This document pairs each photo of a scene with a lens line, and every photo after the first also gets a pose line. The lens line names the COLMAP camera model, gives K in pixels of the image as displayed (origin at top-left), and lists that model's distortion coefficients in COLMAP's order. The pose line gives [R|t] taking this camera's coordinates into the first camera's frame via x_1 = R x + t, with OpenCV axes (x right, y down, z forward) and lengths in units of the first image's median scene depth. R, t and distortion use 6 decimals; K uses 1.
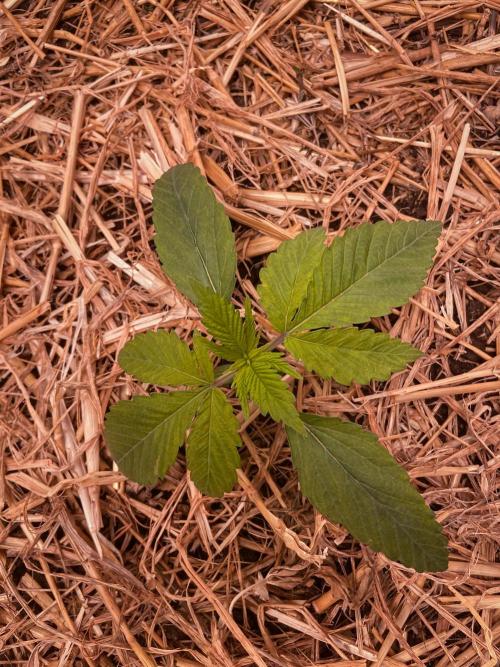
lens RADIAL K [[523.0, 0, 251.4], [0, 523.0, 337.4], [0, 0, 1]] dist [0.099343, -0.160823]
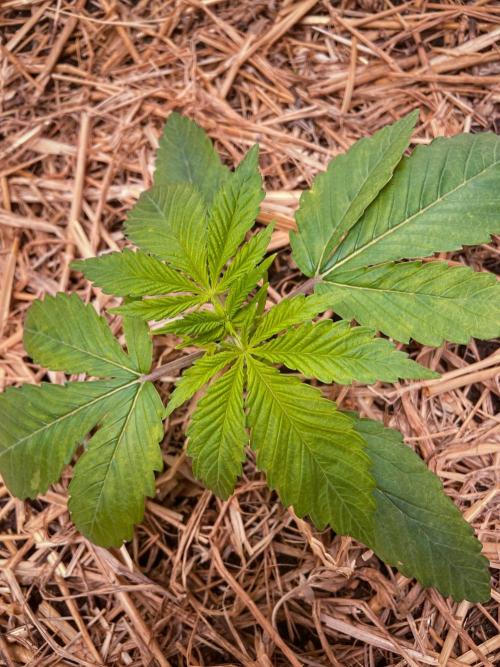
lens RADIAL K [[523.0, 0, 251.4], [0, 523.0, 337.4], [0, 0, 1]] dist [0.099343, -0.160823]
pose [[0.997455, -0.069248, 0.017005, -0.048594], [0.070895, 0.988646, -0.132487, 0.128787], [-0.007638, 0.133356, 0.991039, 0.029753]]
